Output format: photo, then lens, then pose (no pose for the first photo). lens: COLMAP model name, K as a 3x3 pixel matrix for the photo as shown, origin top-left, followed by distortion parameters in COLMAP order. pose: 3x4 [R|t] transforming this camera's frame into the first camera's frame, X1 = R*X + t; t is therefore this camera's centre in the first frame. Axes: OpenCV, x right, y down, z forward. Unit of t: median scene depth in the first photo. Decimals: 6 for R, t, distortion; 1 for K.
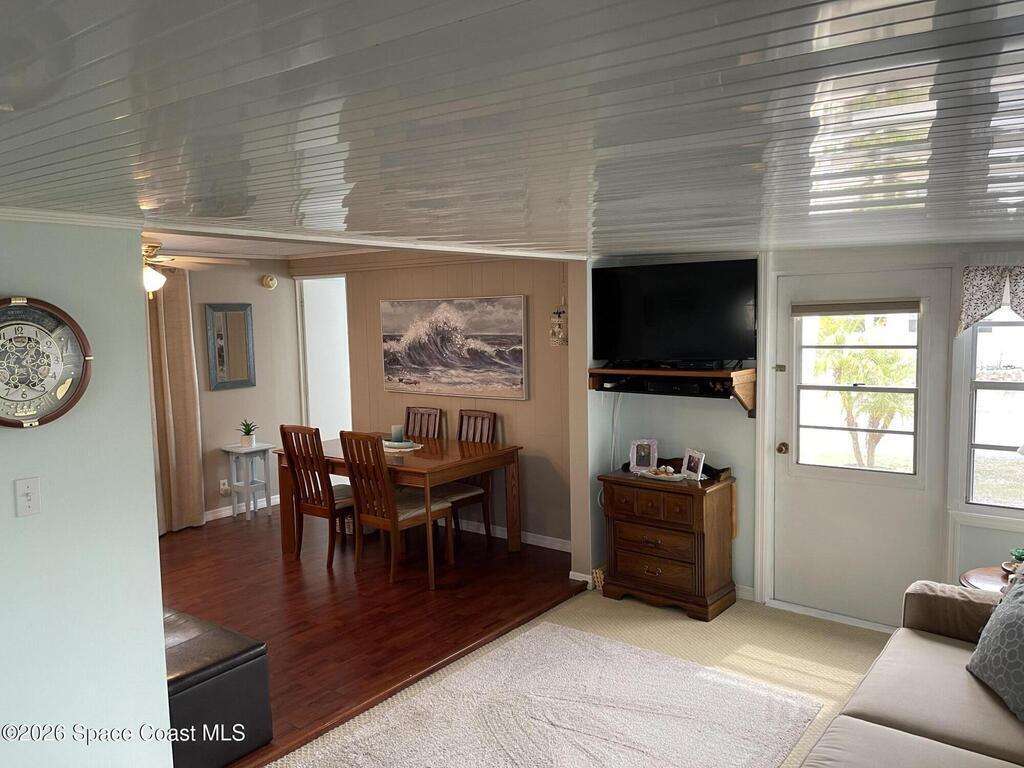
lens RADIAL K [[771.6, 0, 512.0], [0, 771.6, 384.0], [0, 0, 1]] dist [0.071863, -0.097235]
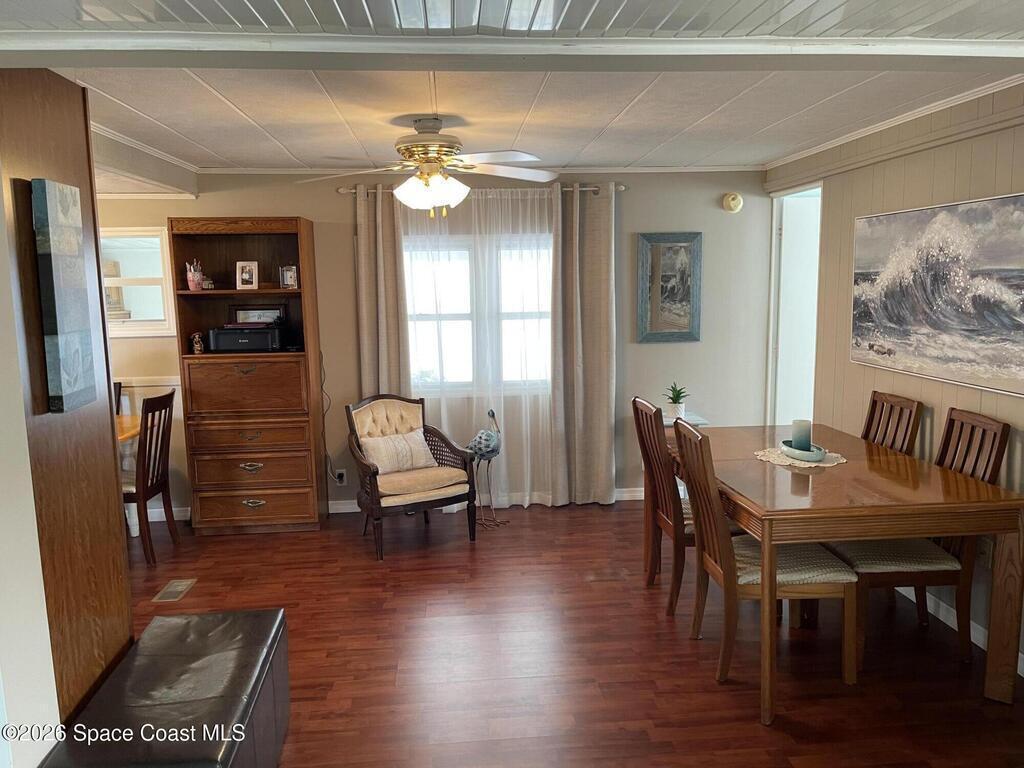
lens RADIAL K [[771.6, 0, 512.0], [0, 771.6, 384.0], [0, 0, 1]] dist [0.071863, -0.097235]
pose [[0.677957, 0.111090, -0.726658, 0.121861], [-0.070819, 0.993787, 0.085856, -0.009001], [0.731682, -0.006746, 0.681613, 0.389368]]
